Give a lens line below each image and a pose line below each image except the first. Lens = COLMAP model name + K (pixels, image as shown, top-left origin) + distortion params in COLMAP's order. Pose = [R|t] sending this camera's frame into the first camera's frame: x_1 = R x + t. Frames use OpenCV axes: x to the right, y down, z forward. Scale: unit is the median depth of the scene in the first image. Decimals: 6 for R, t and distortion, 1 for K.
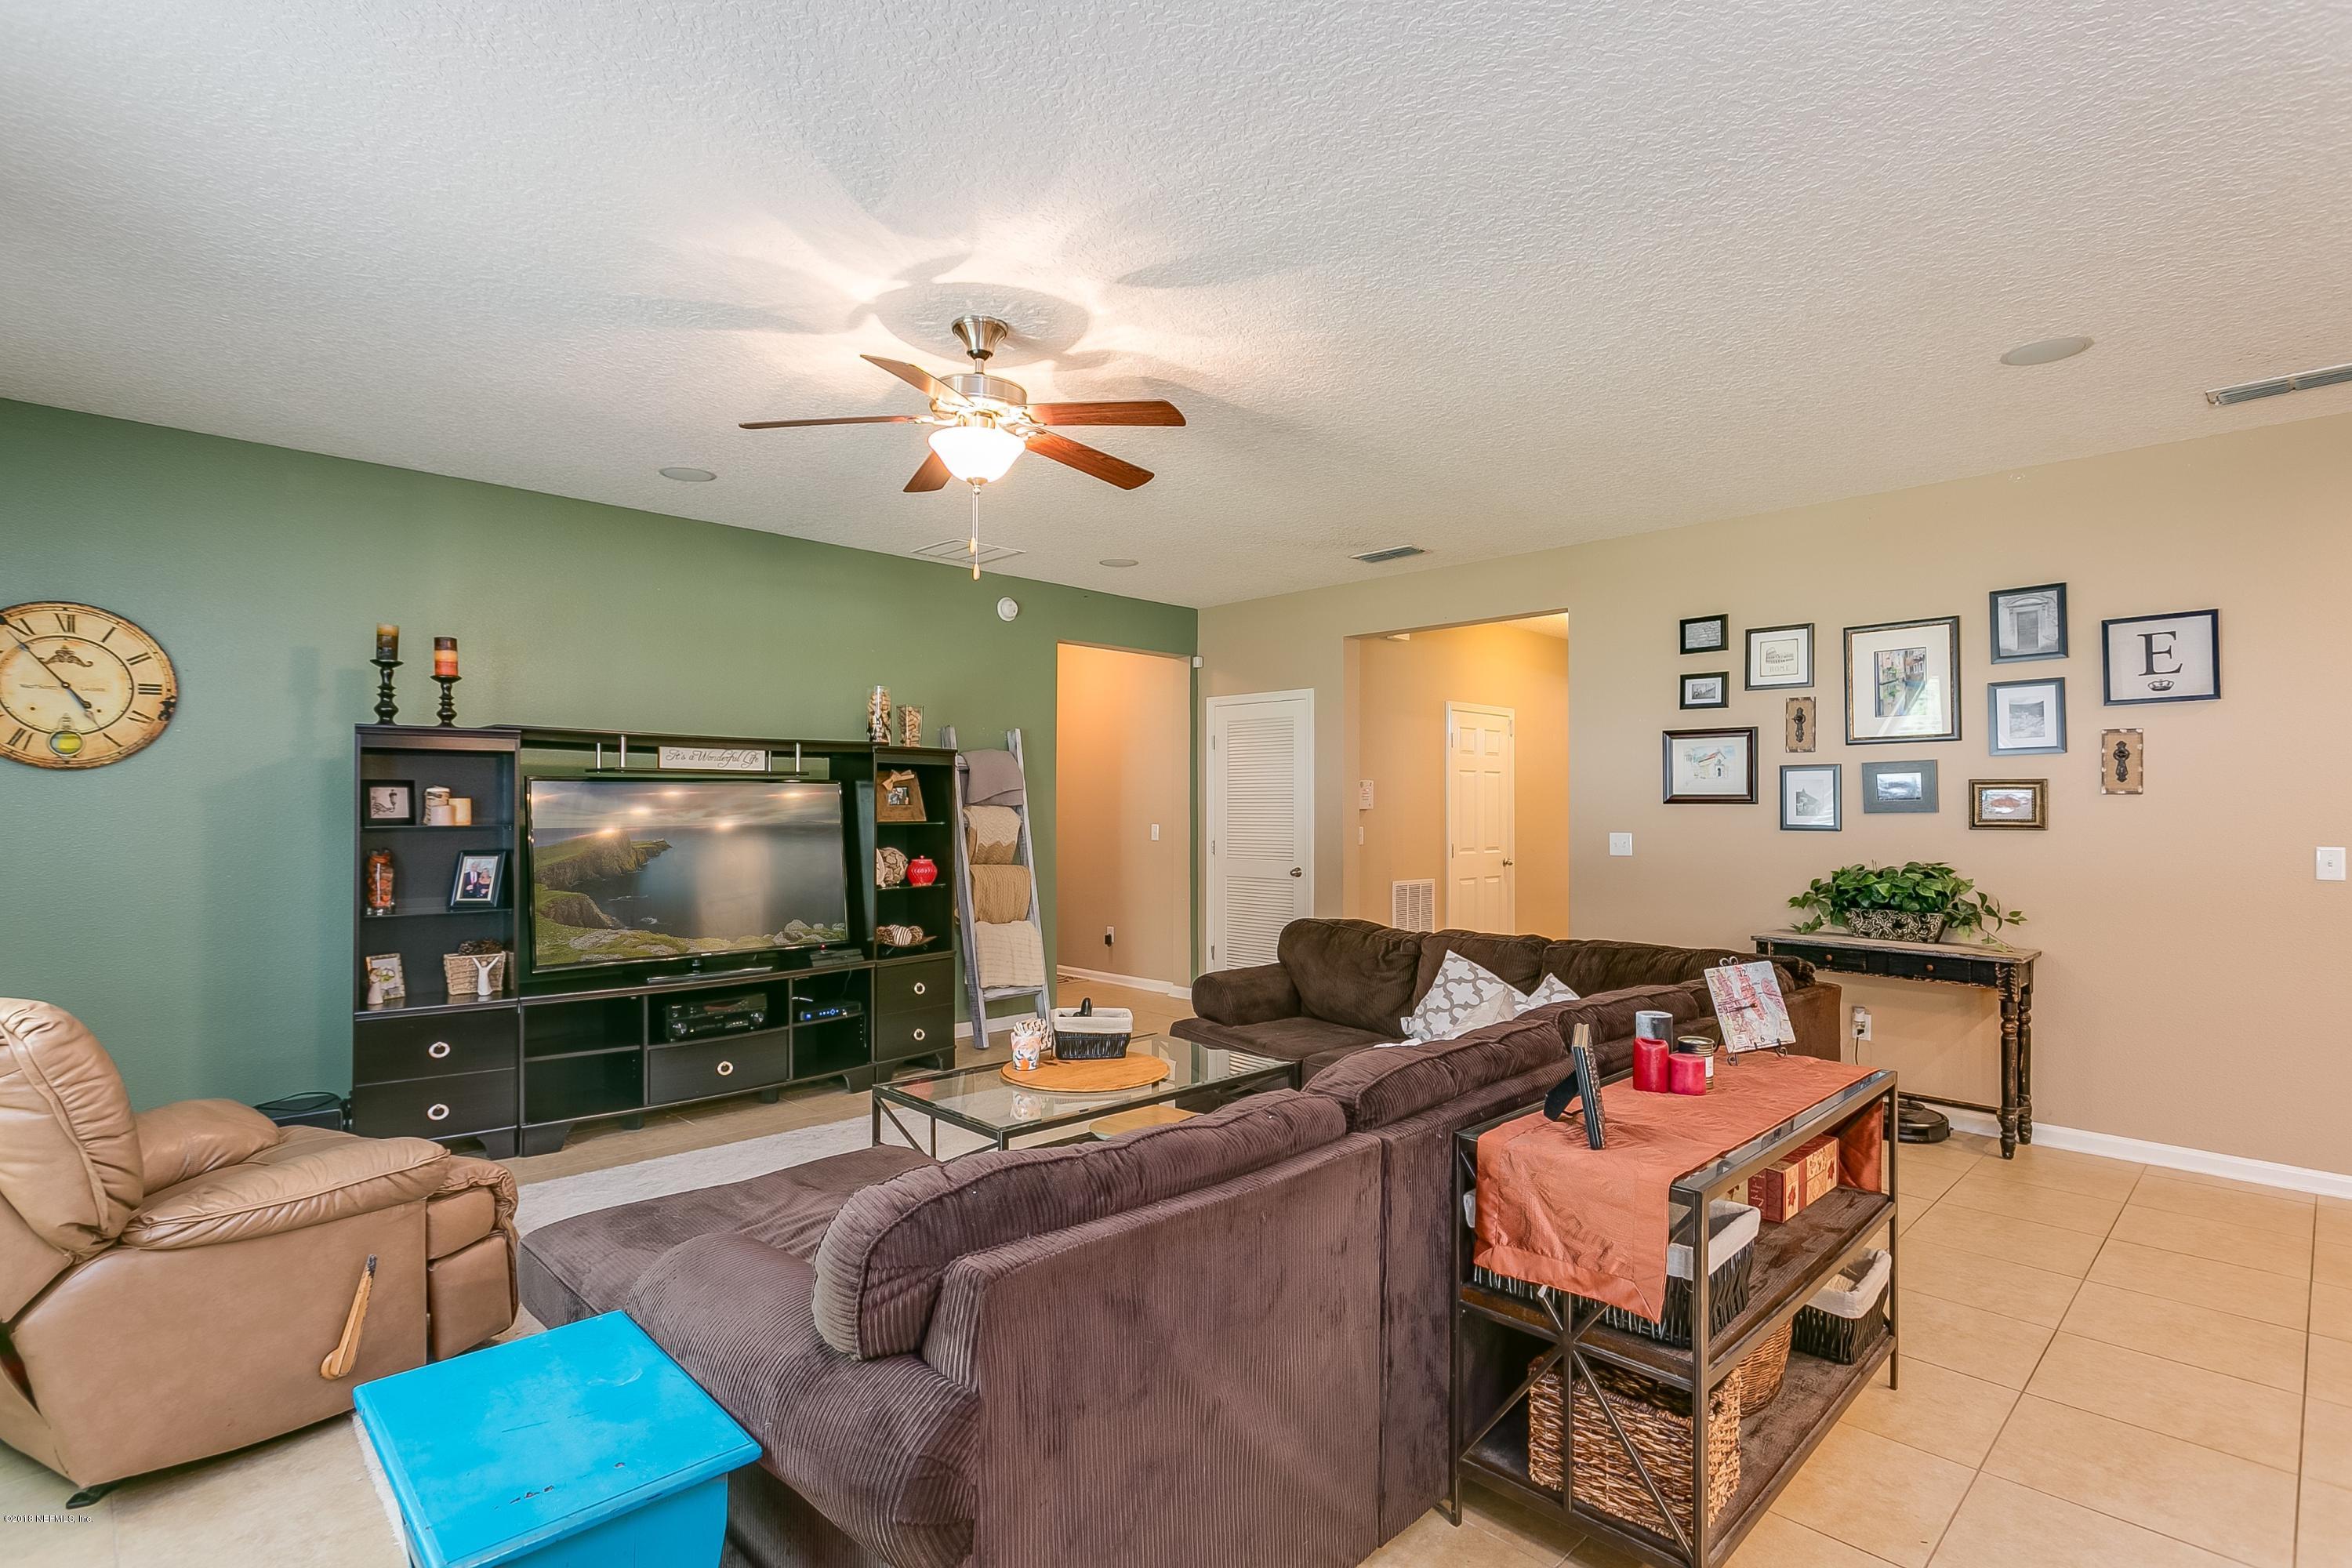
lens RADIAL K [[1135.1, 0, 1174.7], [0, 1135.1, 794.3], [0, 0, 1]] dist [0.000236, 0.000854]
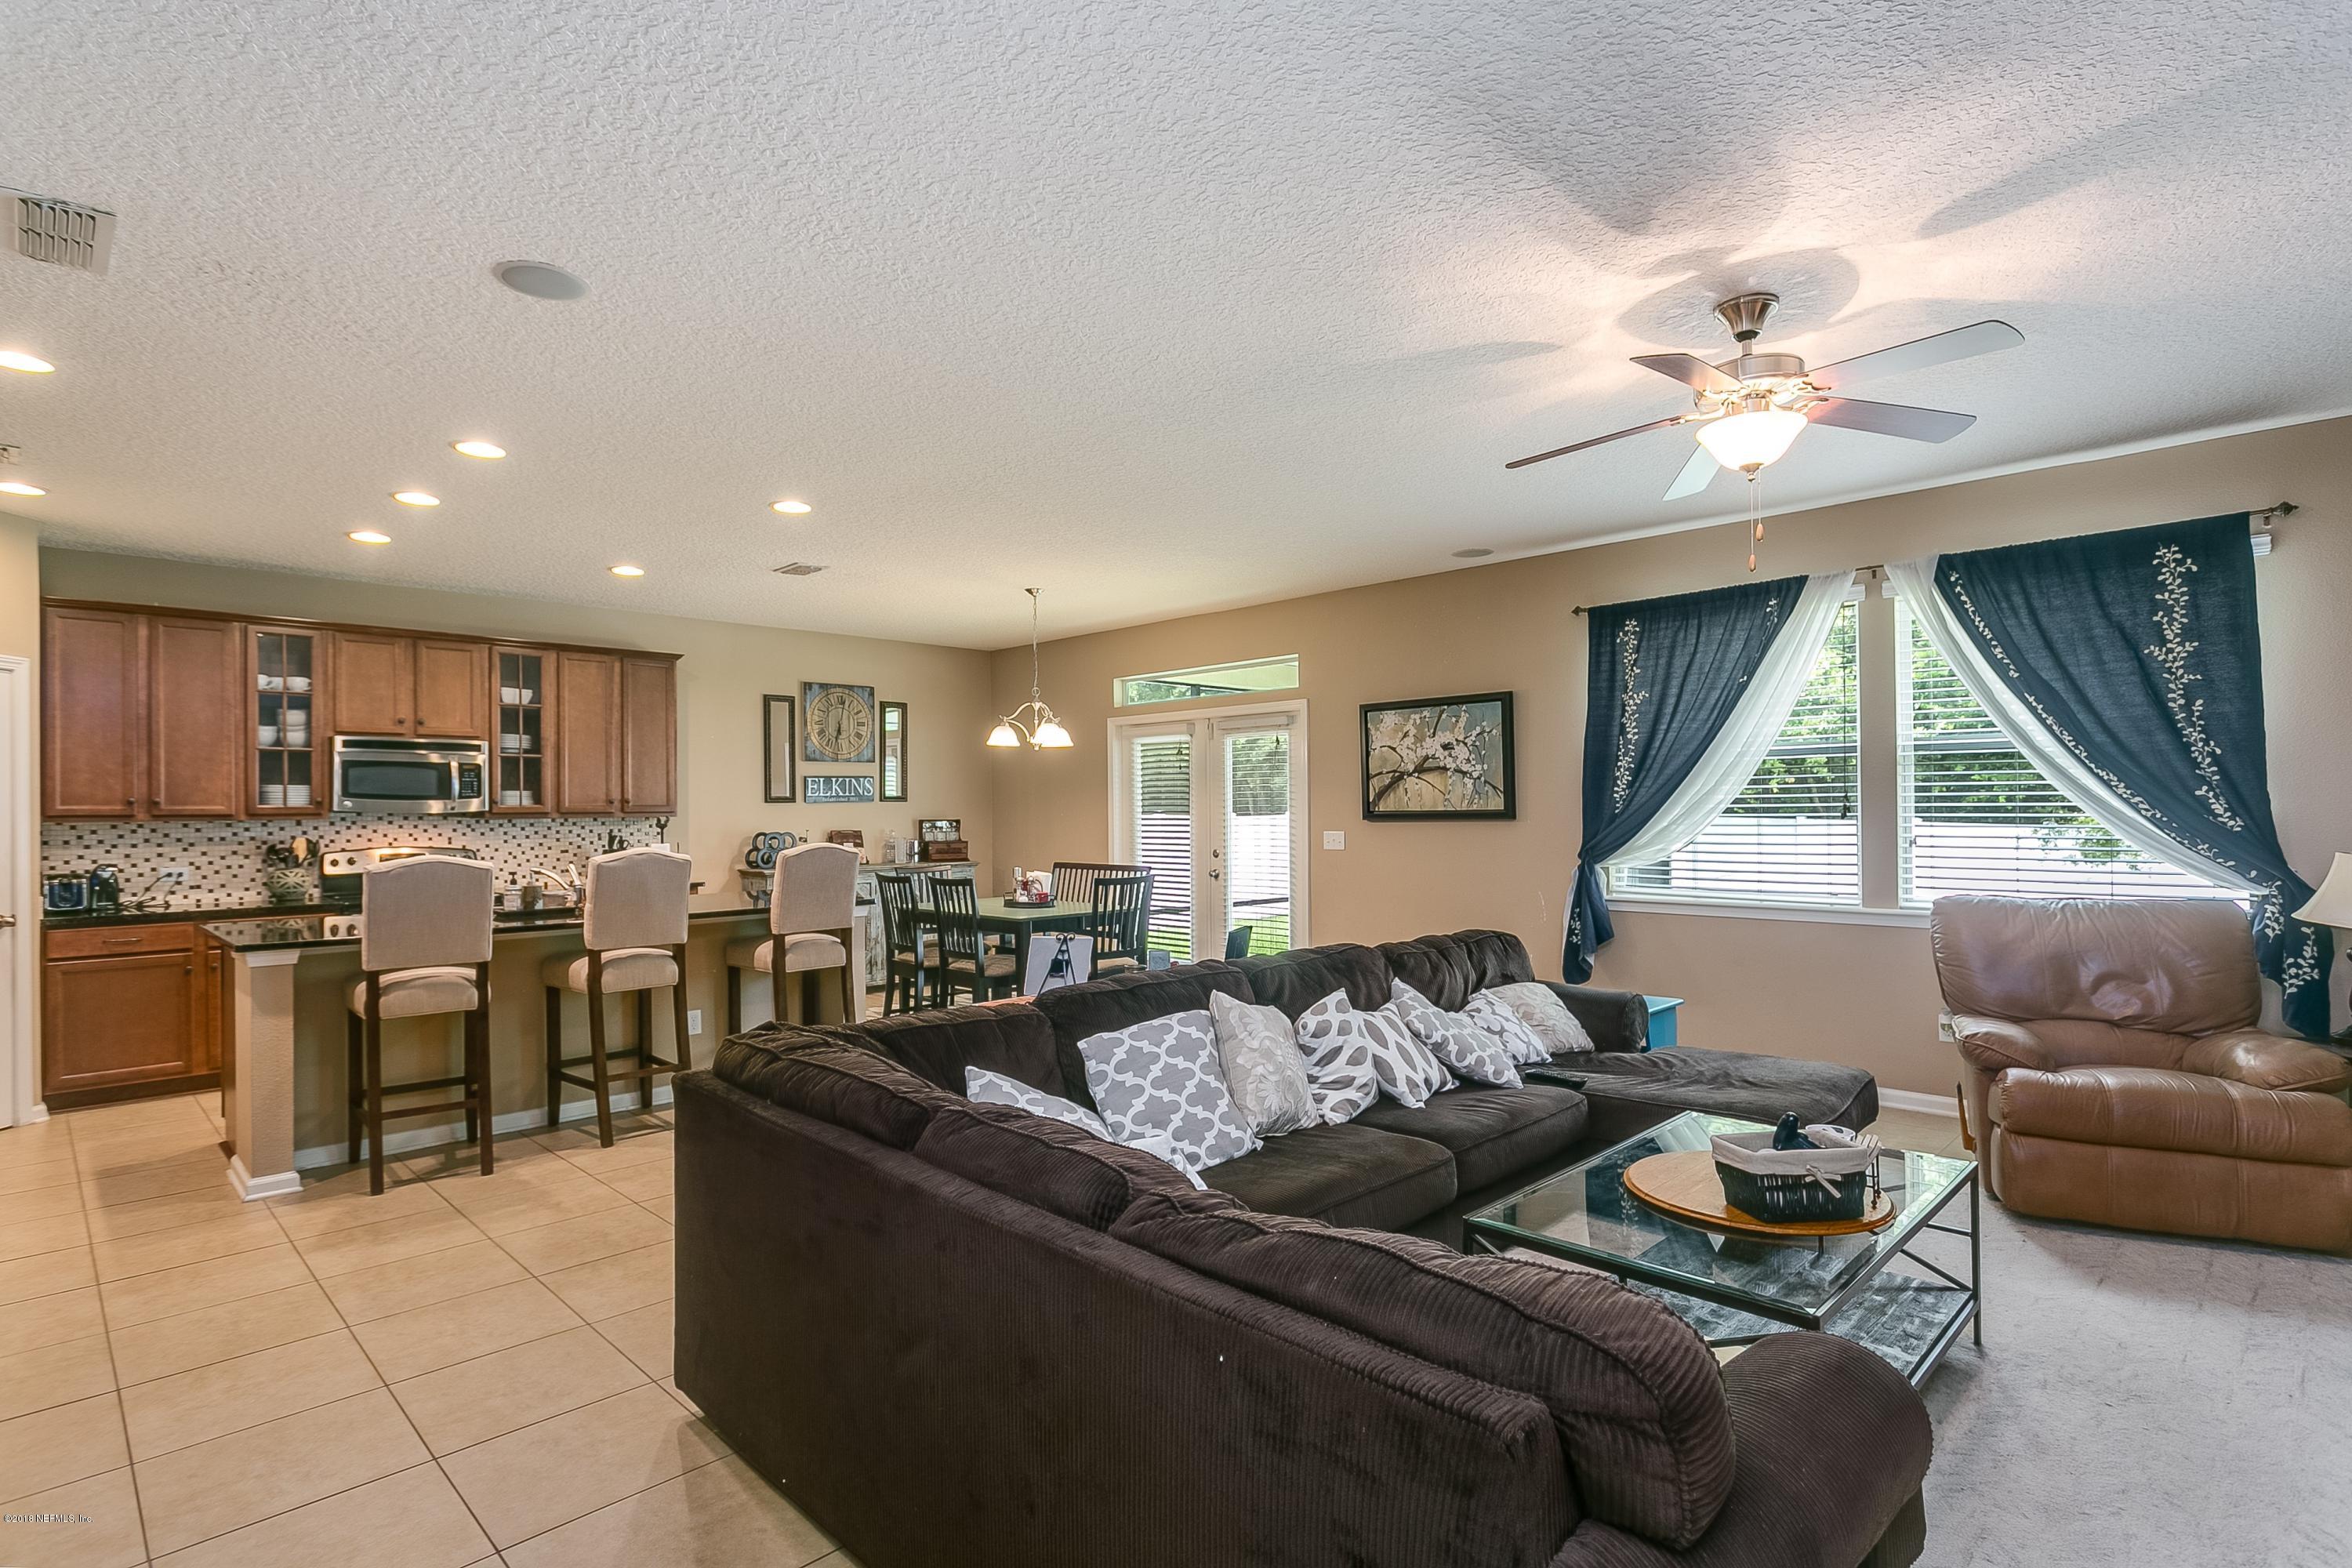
lens RADIAL K [[1153.4, 0, 1182.4], [0, 1153.4, 799.5], [0, 0, 1]] dist [0.002164, 0.000060]
pose [[-0.999626, 0.007218, -0.026391, 0.213829], [0.007730, 0.999783, -0.019345, 0.011260], [0.026246, -0.019541, -0.999465, 1.257821]]
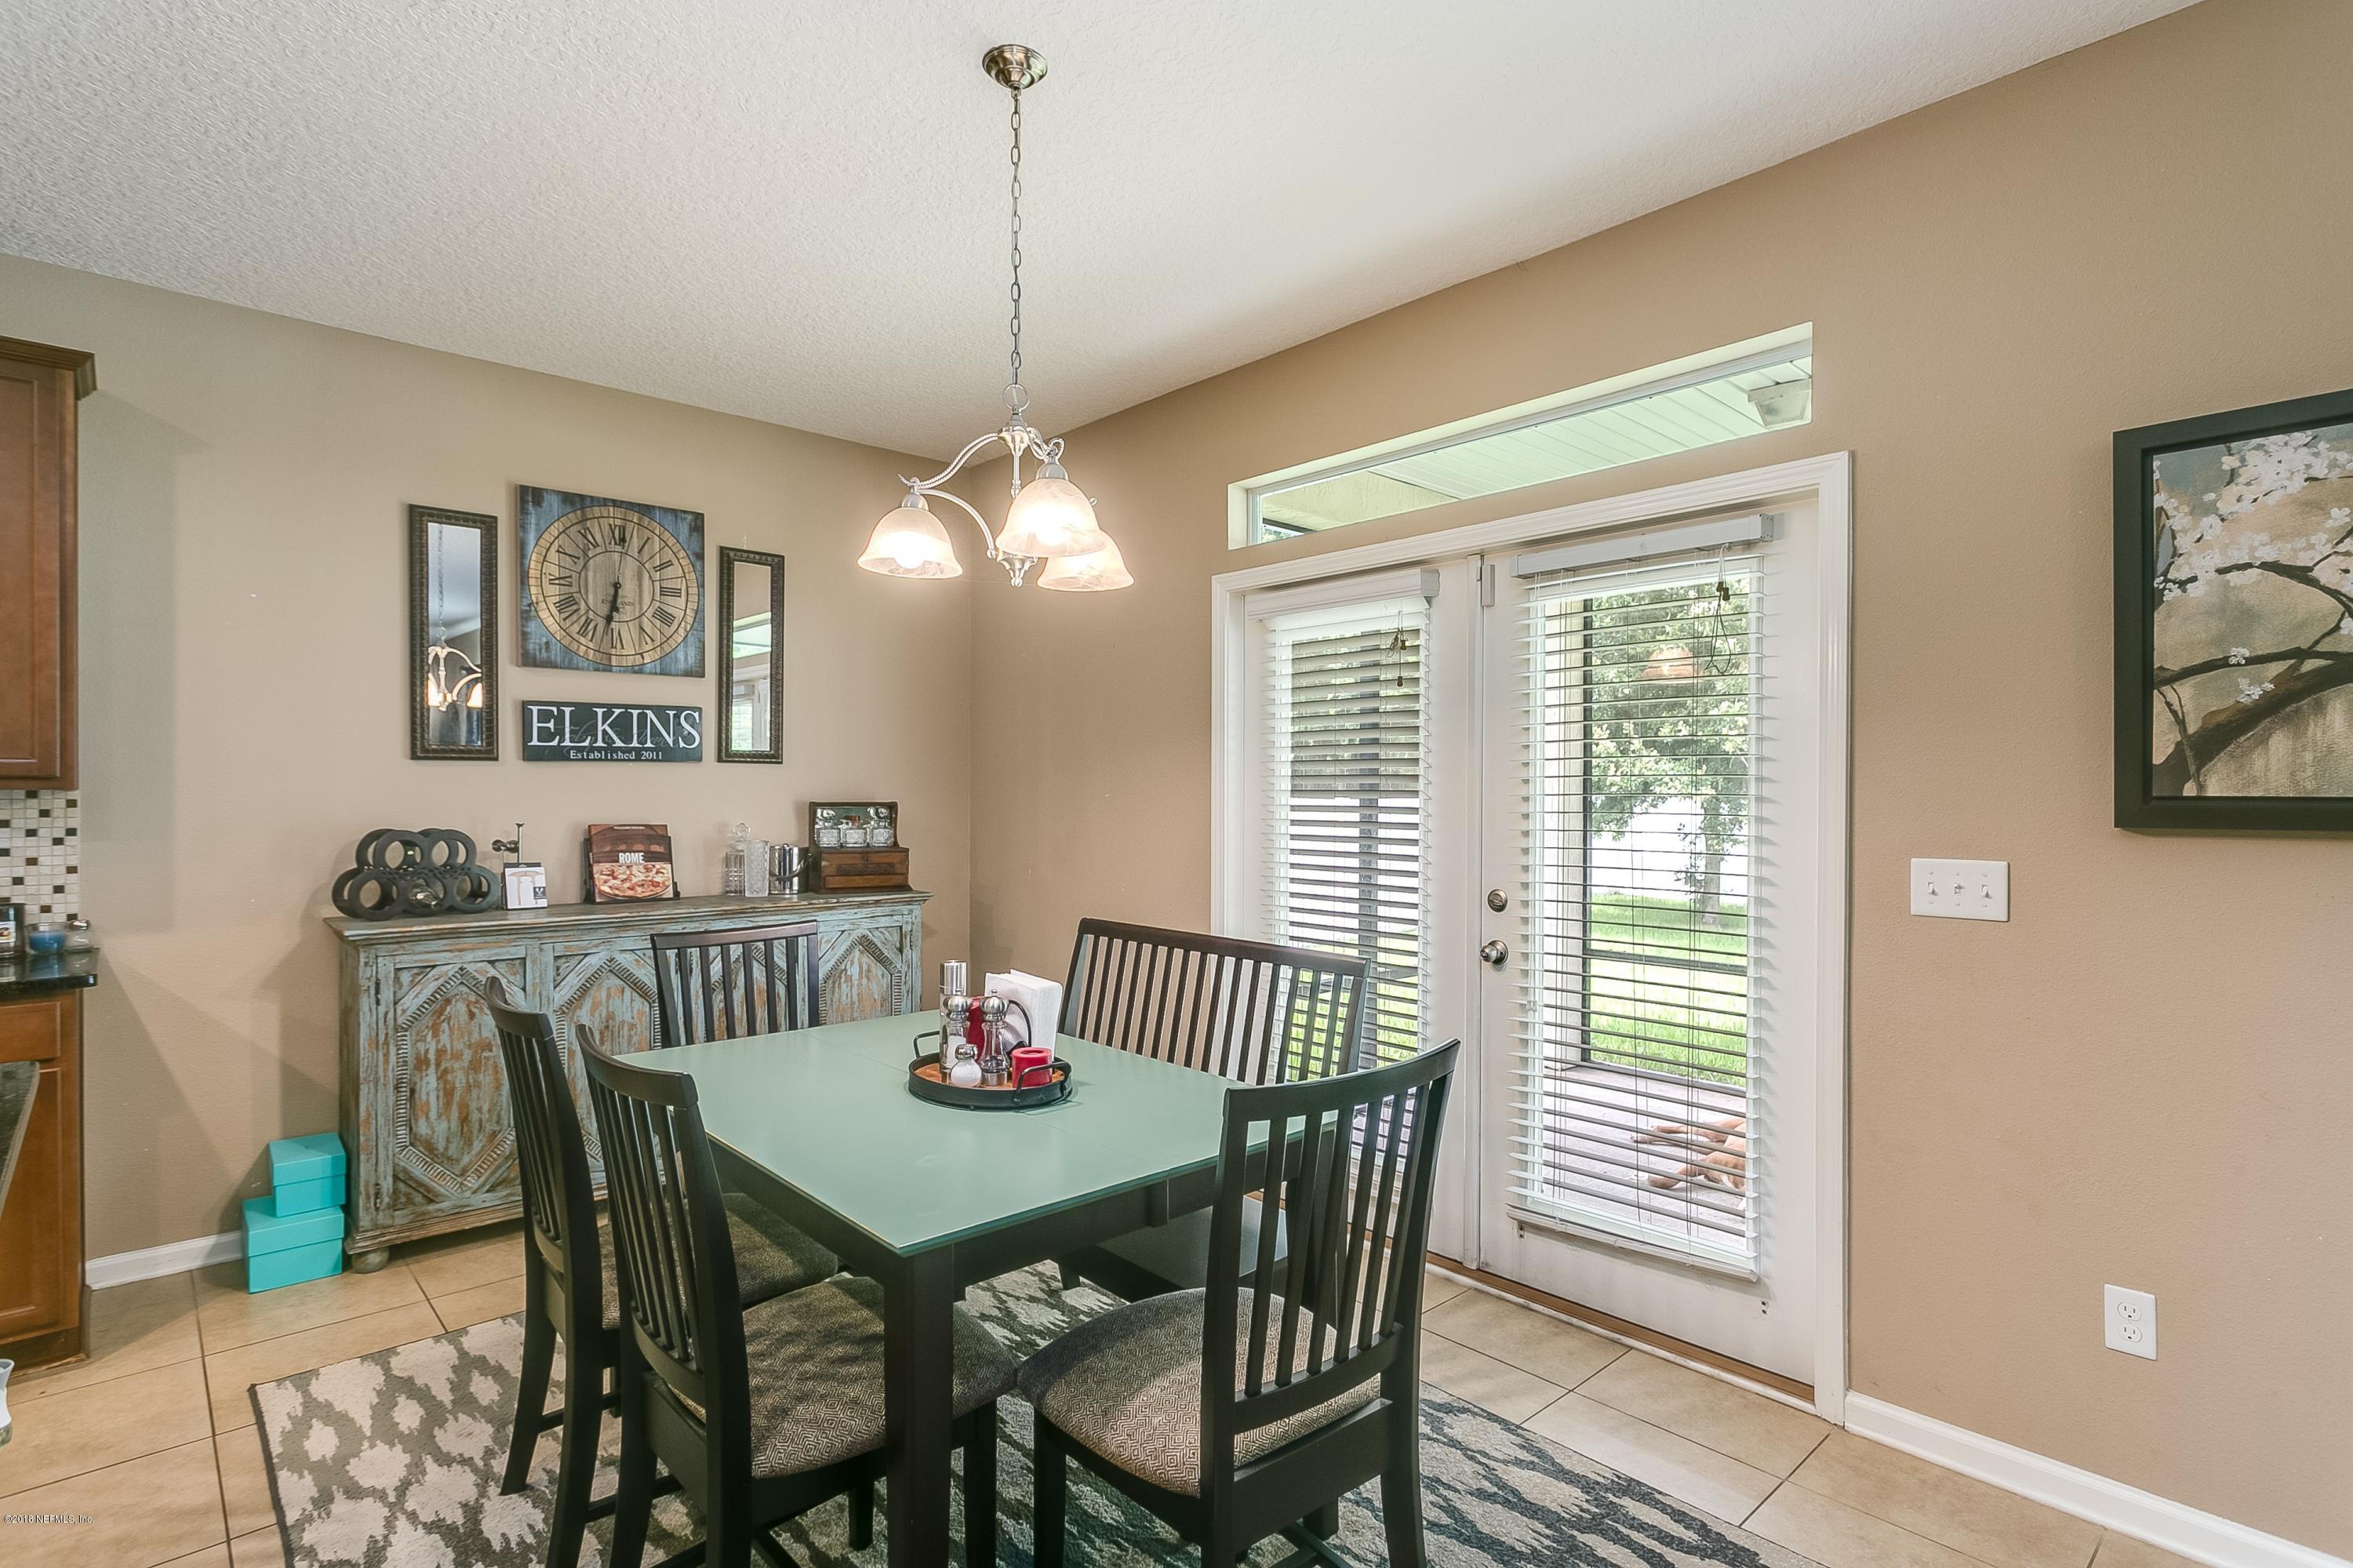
lens RADIAL K [[1141.2, 0, 1178.9], [0, 1141.2, 790.2], [0, 0, 1]] dist [-0.001020, 0.000771]
pose [[-0.999684, -0.004279, 0.024768, 0.281876], [-0.004541, 0.999934, -0.010551, 0.003284], [-0.024721, -0.010660, -0.999638, 0.275628]]
